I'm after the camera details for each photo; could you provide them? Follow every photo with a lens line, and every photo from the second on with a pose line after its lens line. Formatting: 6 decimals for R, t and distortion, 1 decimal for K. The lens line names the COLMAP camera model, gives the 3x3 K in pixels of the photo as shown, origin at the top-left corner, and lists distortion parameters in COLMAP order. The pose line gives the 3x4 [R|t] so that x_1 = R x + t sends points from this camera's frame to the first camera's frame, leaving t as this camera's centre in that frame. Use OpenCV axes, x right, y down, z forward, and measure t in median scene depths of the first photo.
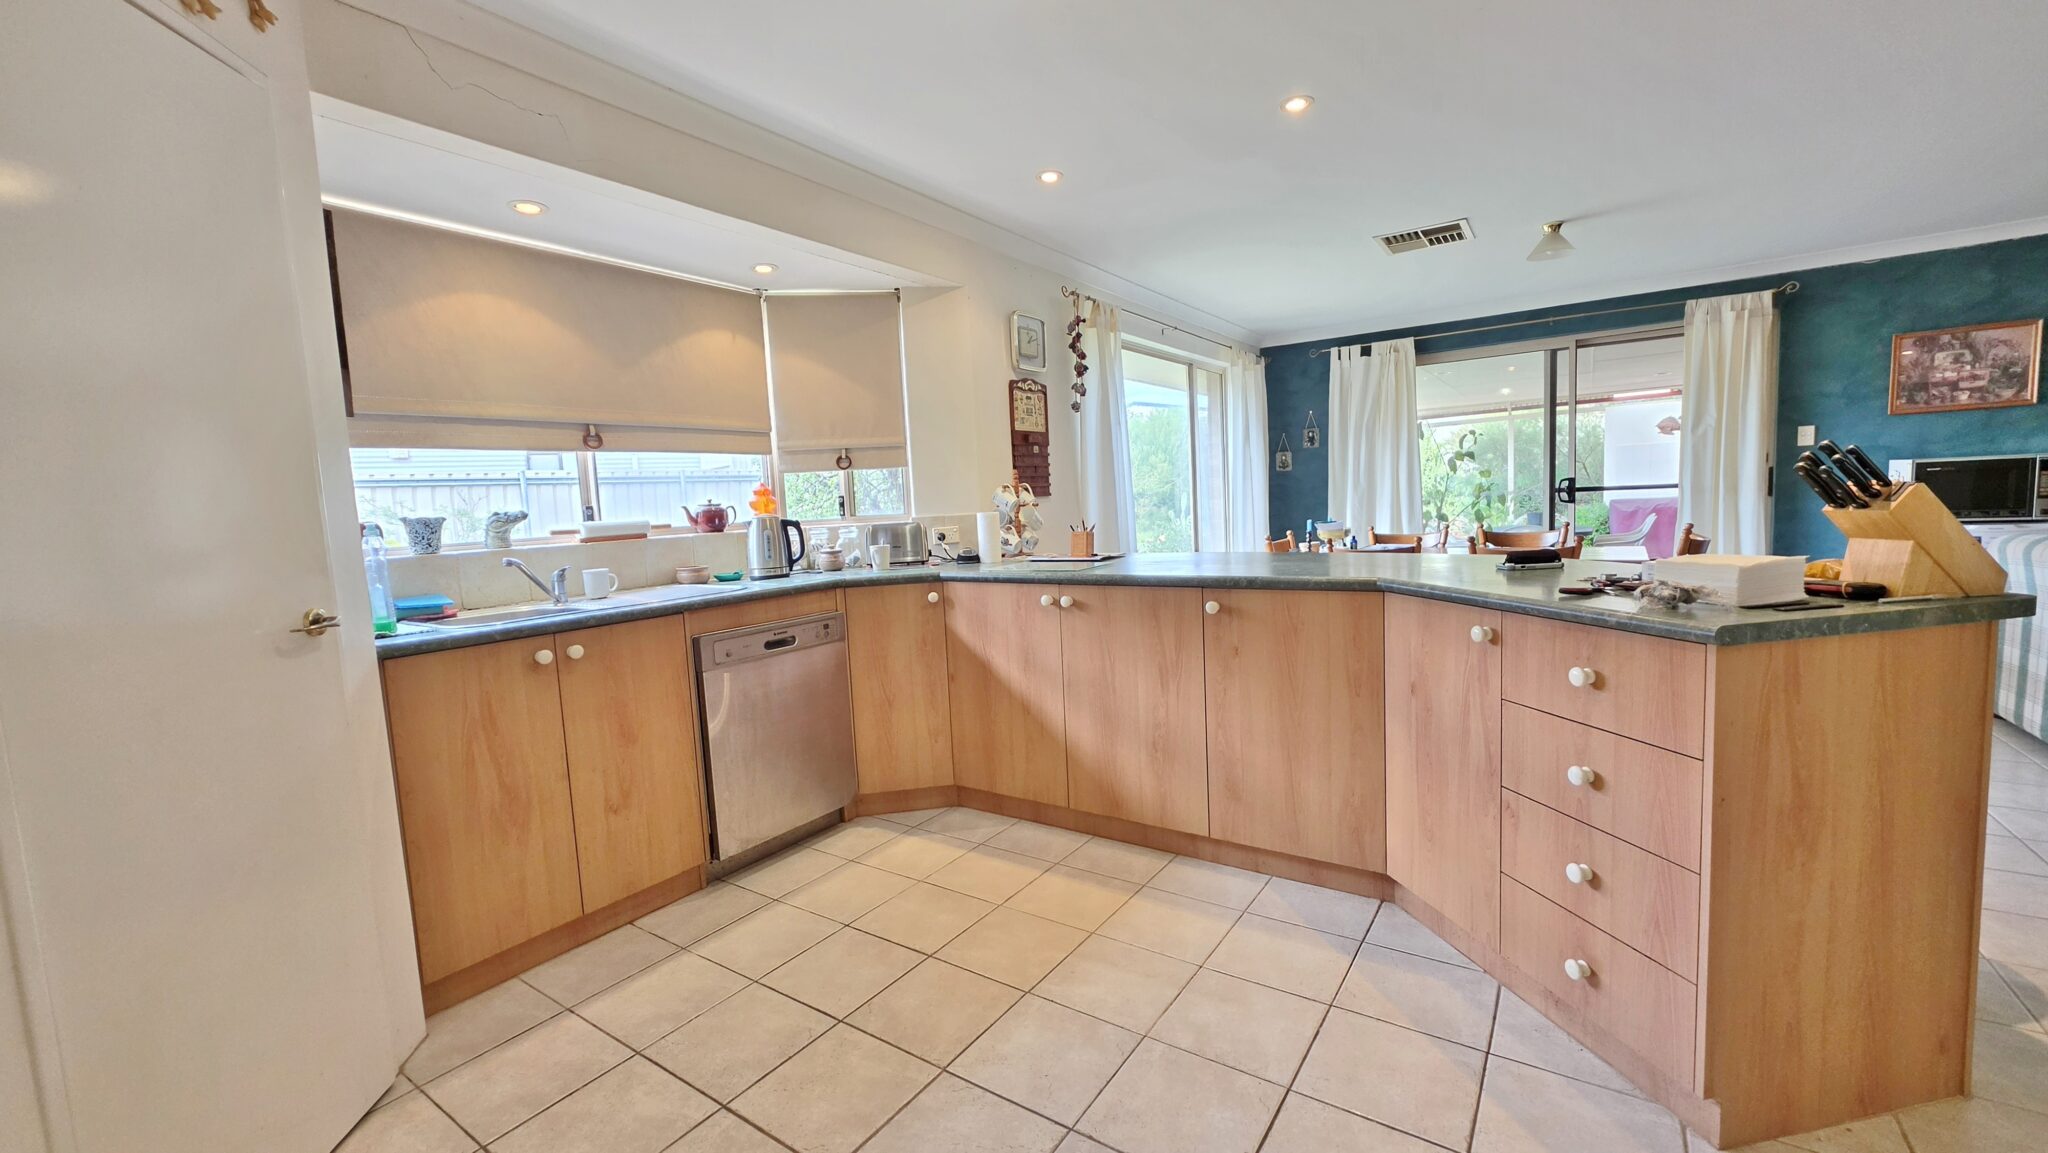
lens RADIAL K [[818.3, 0, 1021.8], [0, 818.3, 575.5], [0, 0, 1]] dist [-0.000183, 0.000220]
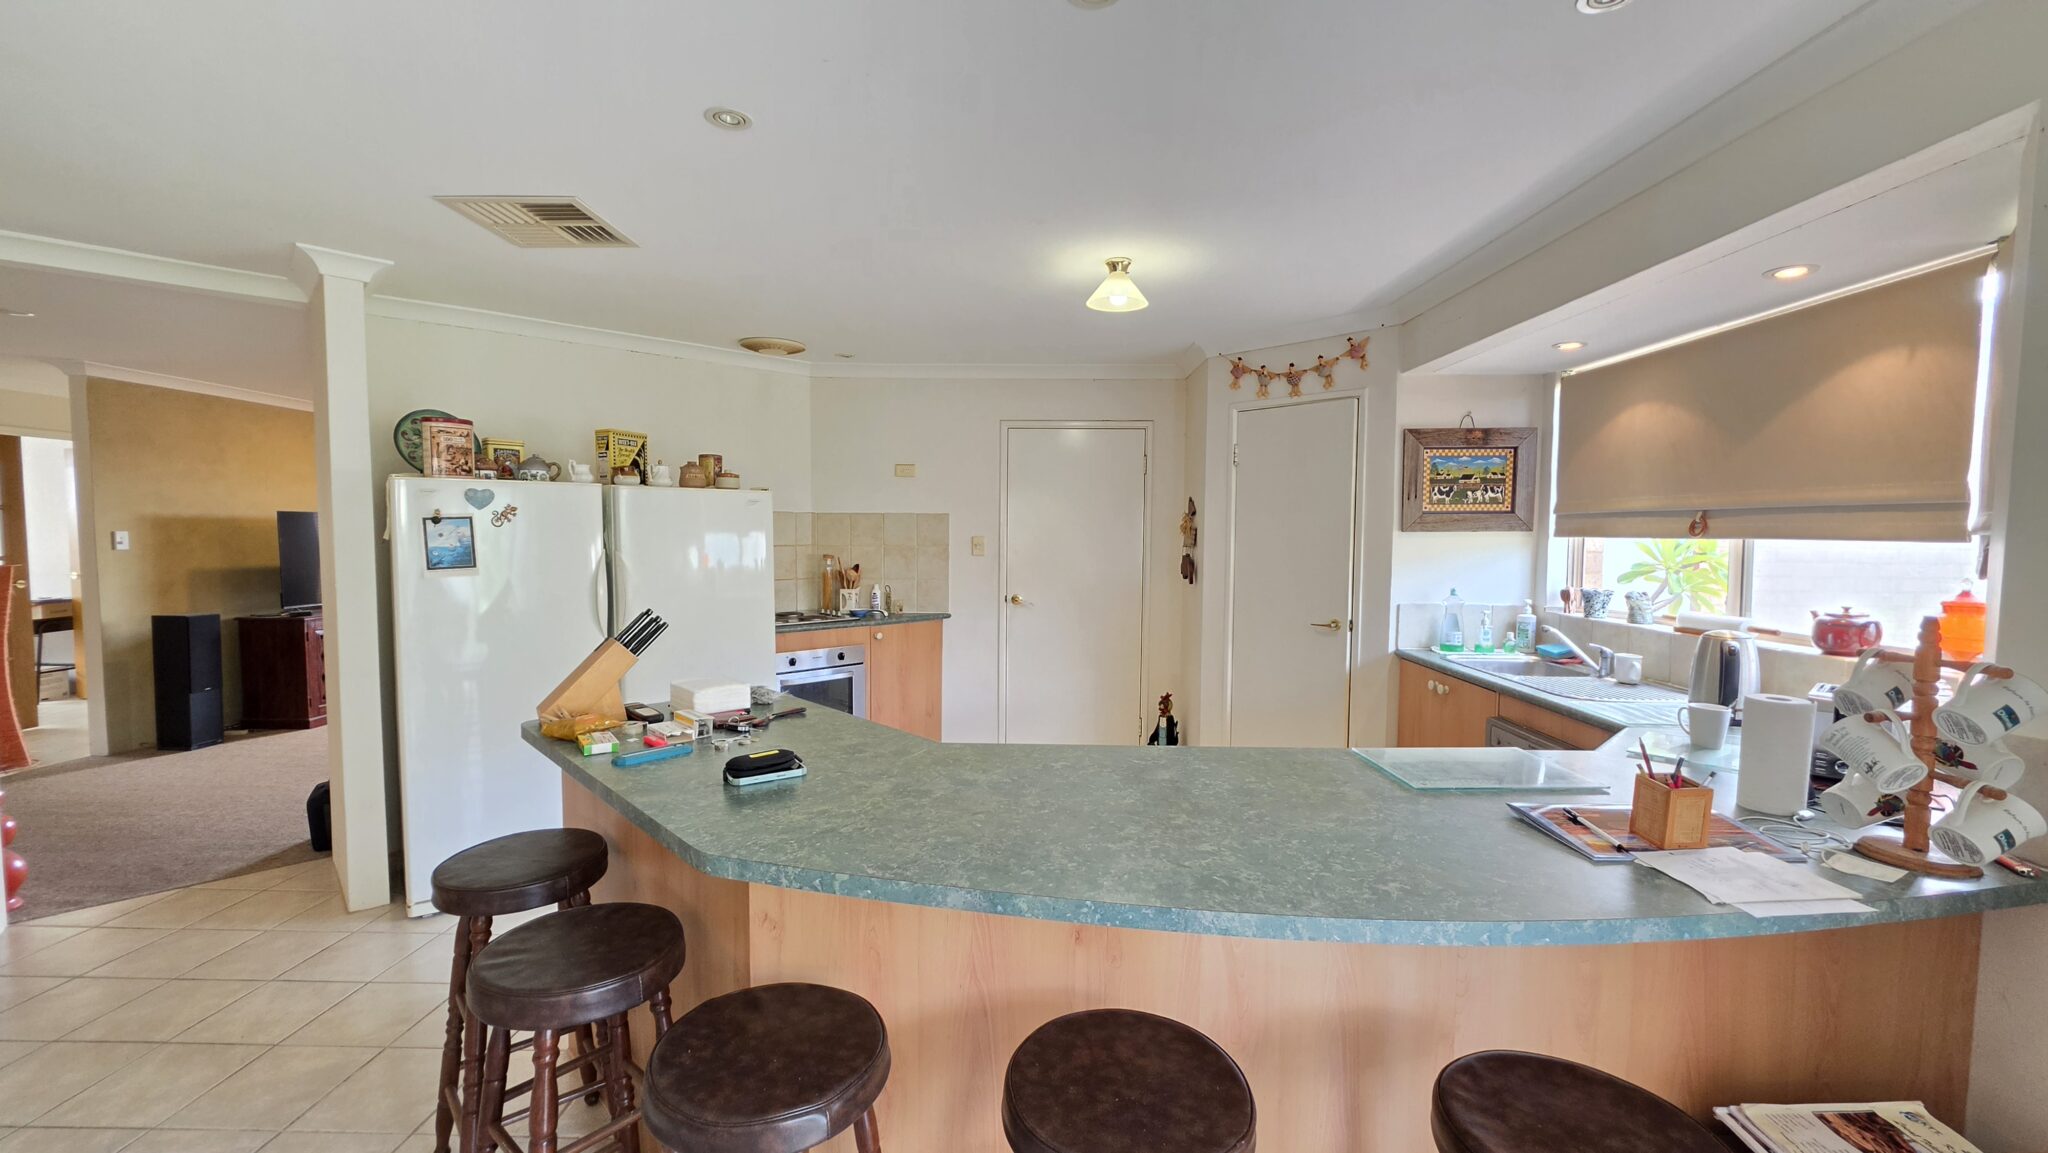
lens RADIAL K [[818.3, 0, 1021.8], [0, 818.3, 575.5], [0, 0, 1]] dist [-0.000183, 0.000220]
pose [[-0.835591, 0.071551, -0.544673, 0.401726], [-0.022184, 0.986278, 0.163596, -0.154169], [0.548904, 0.148783, -0.822537, 0.843774]]
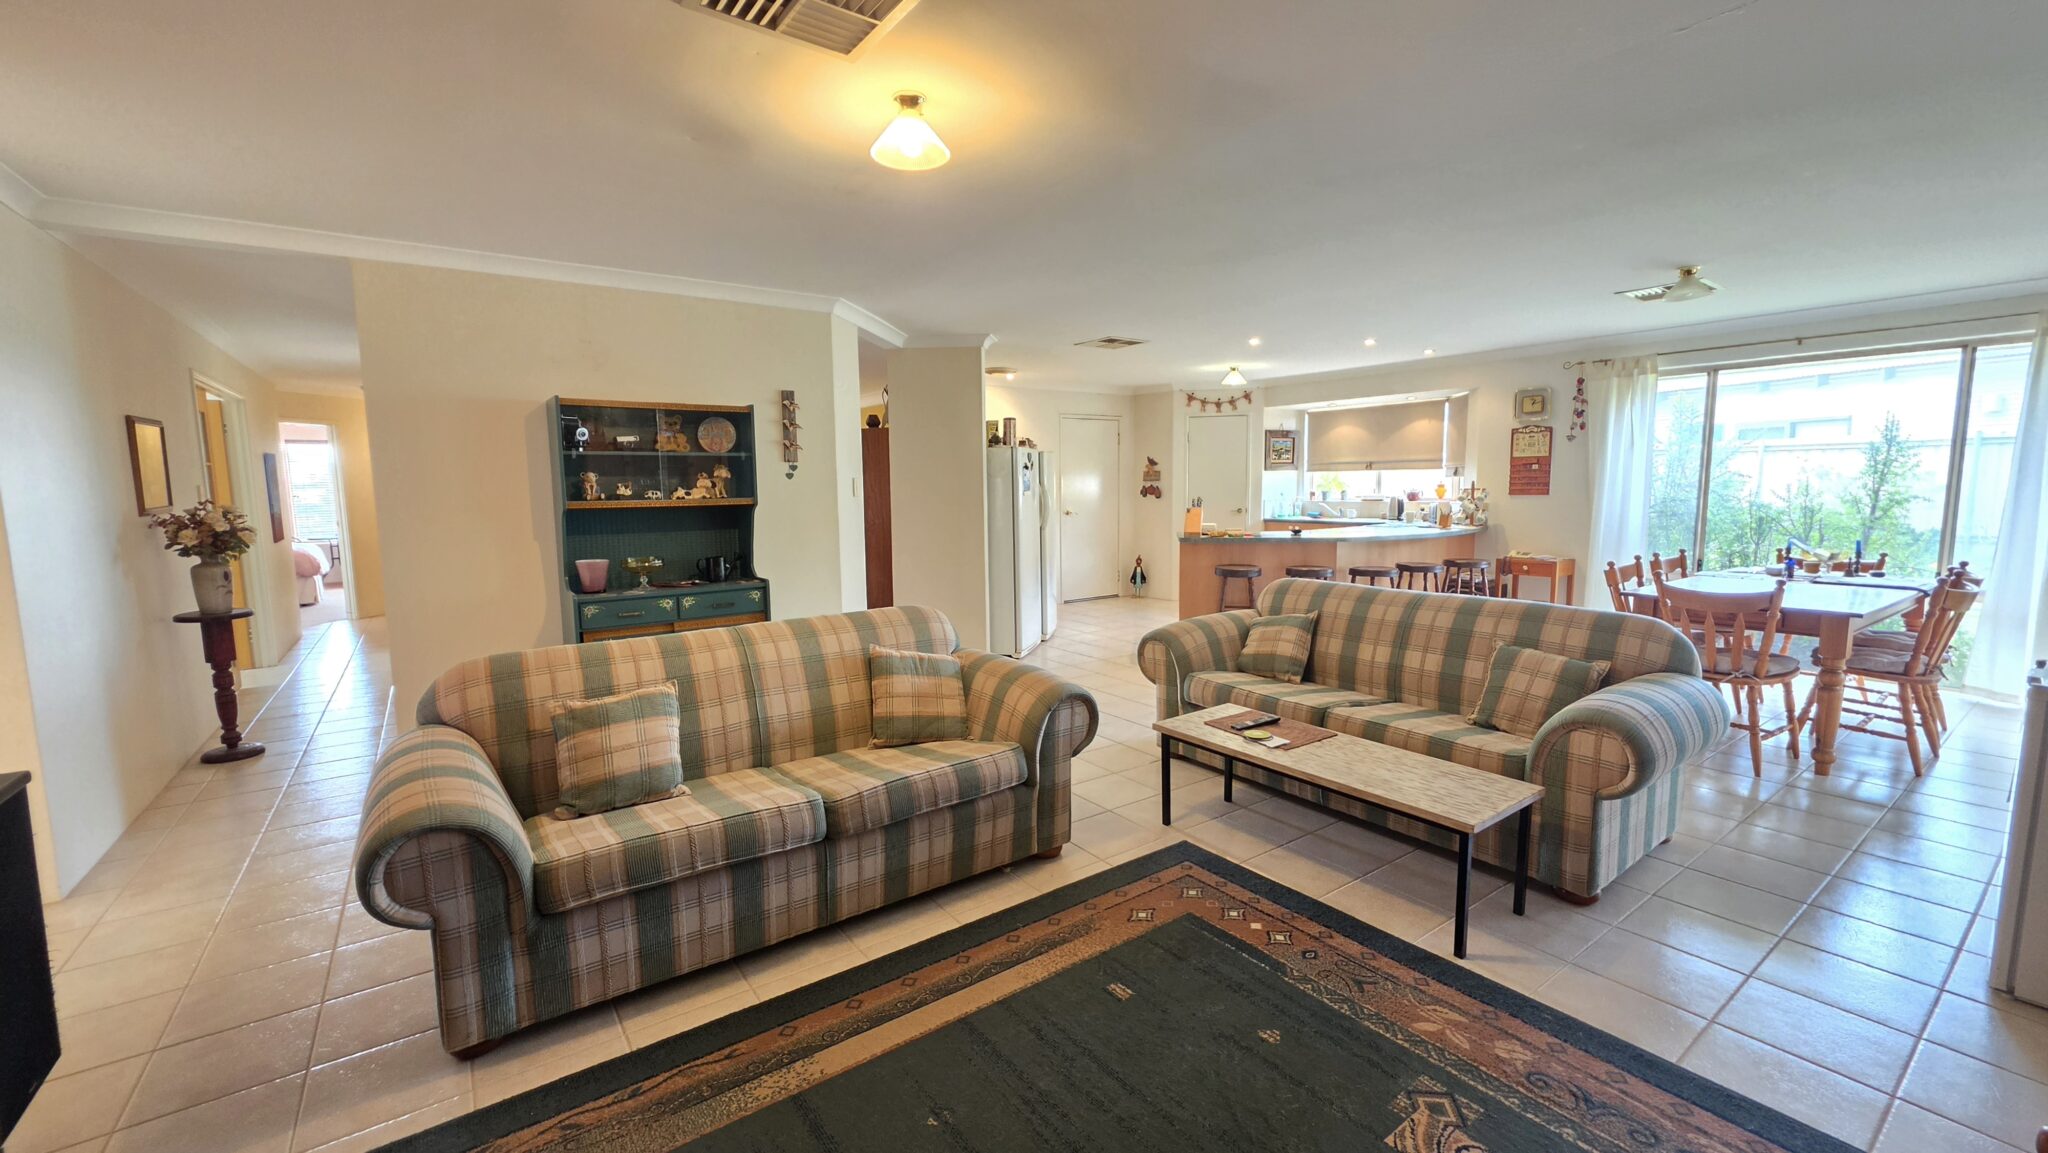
lens RADIAL K [[818.3, 0, 1021.8], [0, 818.3, 575.5], [0, 0, 1]] dist [-0.000183, 0.000220]
pose [[-0.332899, 0.156149, -0.929944, 1.702642], [-0.064147, 0.980159, 0.187544, -0.160094], [0.940778, 0.122087, -0.316278, 0.501630]]
